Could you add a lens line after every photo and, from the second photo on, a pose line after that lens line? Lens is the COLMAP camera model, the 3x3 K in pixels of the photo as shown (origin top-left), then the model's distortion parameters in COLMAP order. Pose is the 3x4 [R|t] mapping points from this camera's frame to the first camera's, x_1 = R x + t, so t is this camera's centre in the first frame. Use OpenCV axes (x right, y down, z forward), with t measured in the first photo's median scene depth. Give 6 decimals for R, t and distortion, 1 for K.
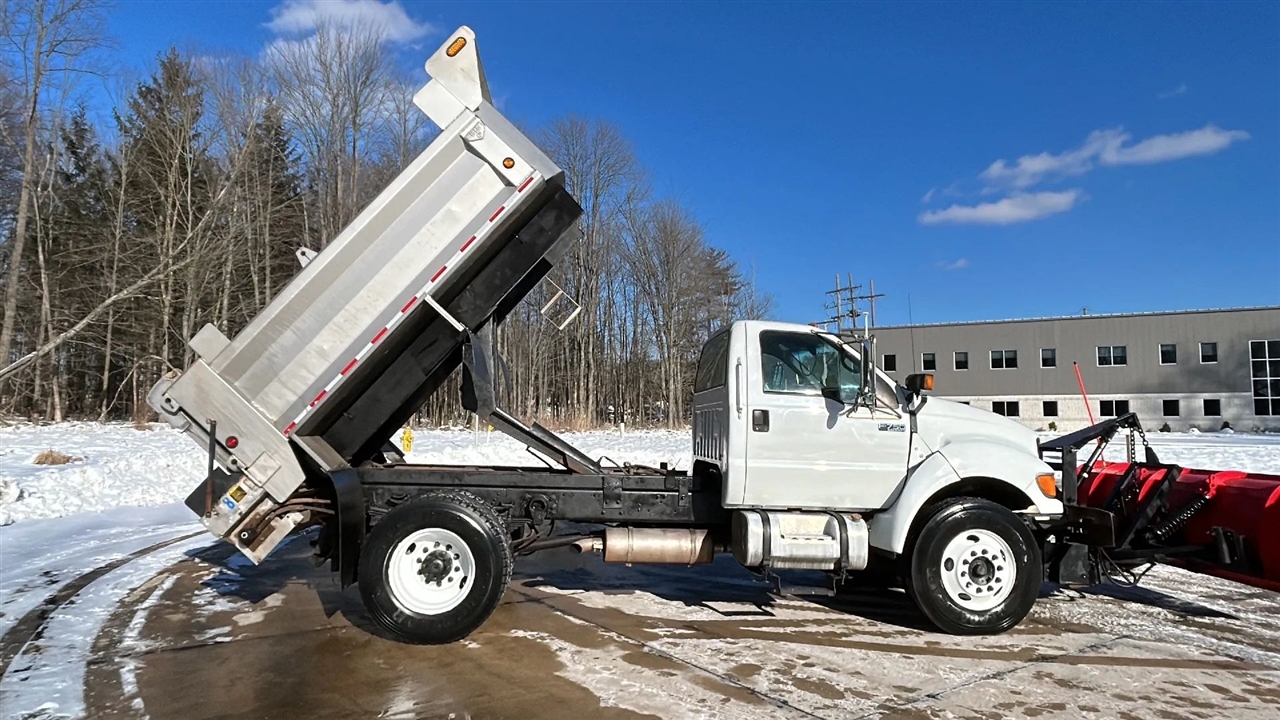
lens RADIAL K [[810.0, 0, 640.0], [0, 810.0, 360.0], [0, 0, 1]] dist [-0.000132, -0.002921]
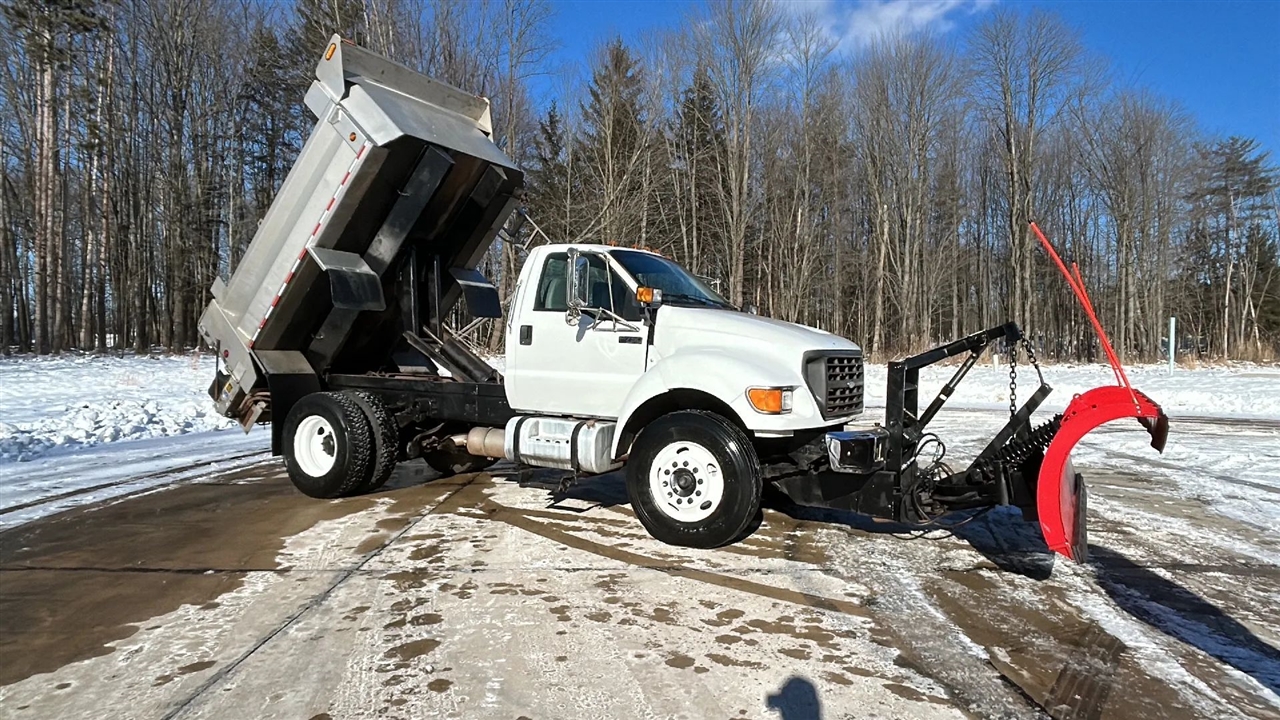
lens RADIAL K [[810.0, 0, 640.0], [0, 810.0, 360.0], [0, 0, 1]] dist [-0.000132, -0.002921]
pose [[0.830046, 0.000257, -0.557695, 0.841620], [0.042942, 0.997002, 0.064373, 0.040772], [0.556039, -0.077381, 0.827546, 0.147276]]
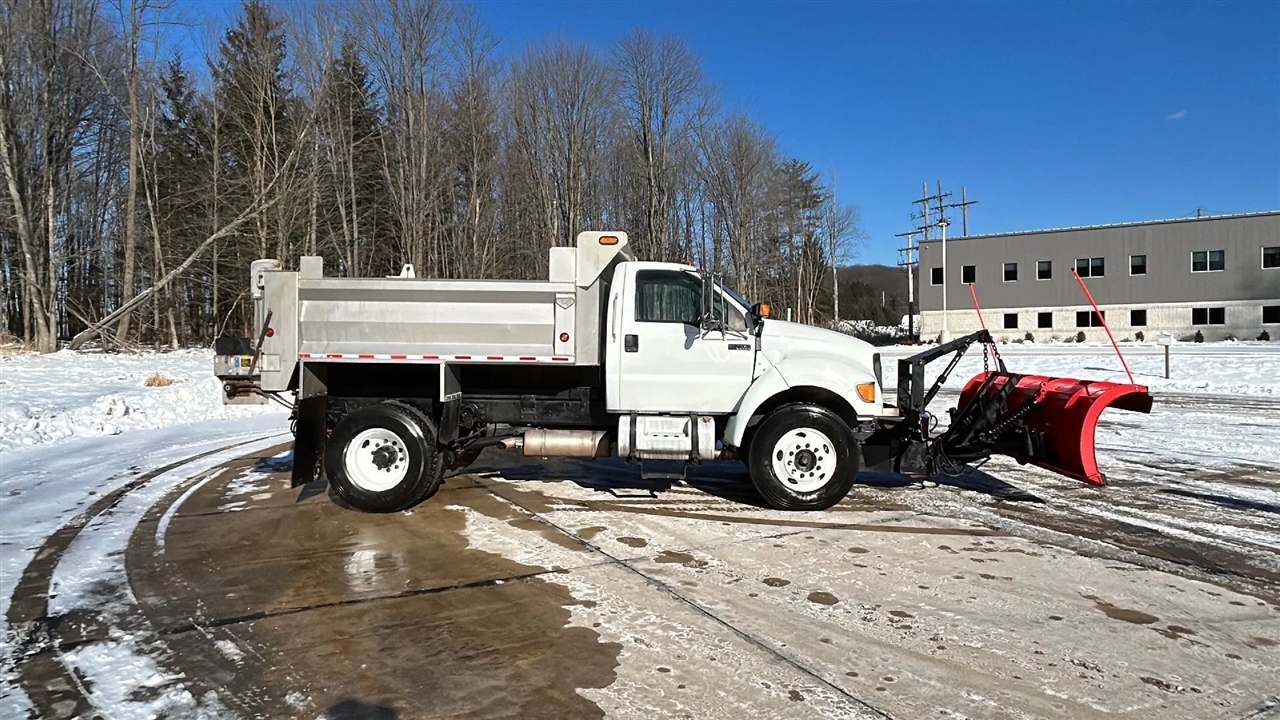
lens RADIAL K [[810.0, 0, 640.0], [0, 810.0, 360.0], [0, 0, 1]] dist [-0.000132, -0.002921]
pose [[0.993000, -0.015189, -0.117131, 0.287438], [0.027029, 0.994603, 0.100172, -0.023074], [0.114978, -0.102637, 0.988052, -0.222646]]
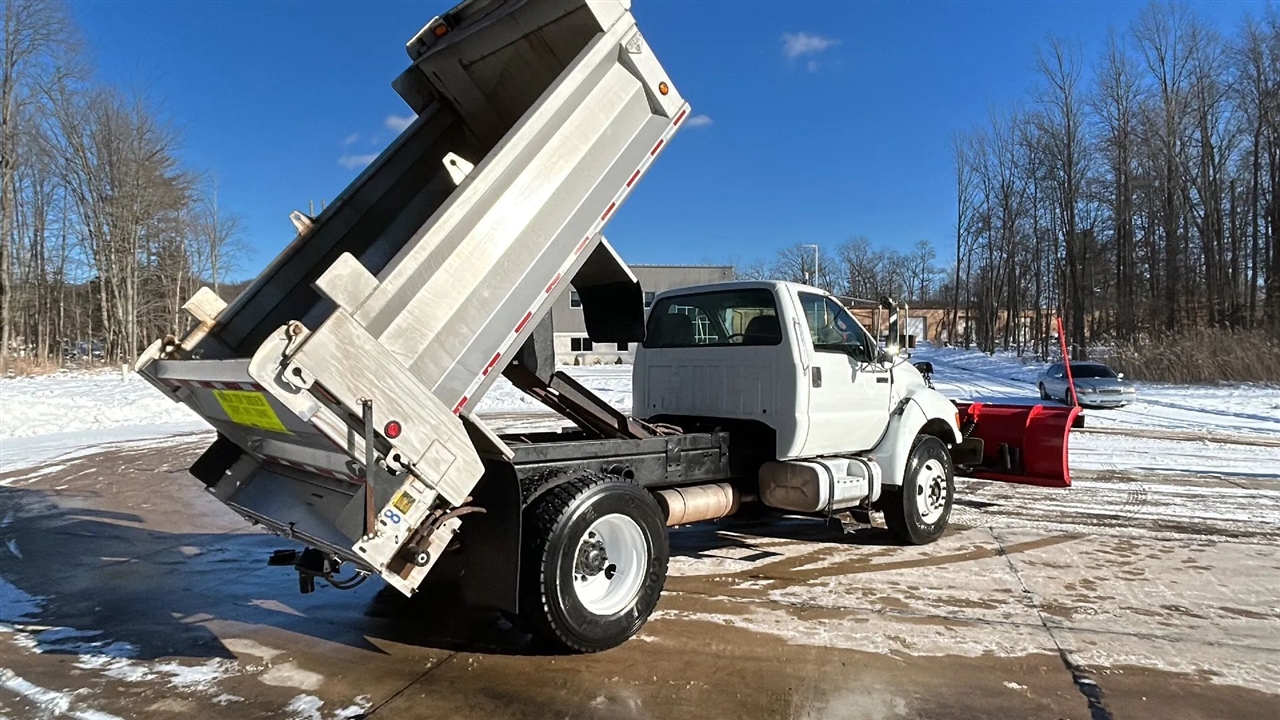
lens RADIAL K [[810.0, 0, 640.0], [0, 810.0, 360.0], [0, 0, 1]] dist [-0.000132, -0.002921]
pose [[0.789283, -0.011113, 0.613929, -0.643331], [-0.039056, 0.996903, 0.068257, -0.010900], [-0.612787, -0.077852, 0.786404, 0.281023]]
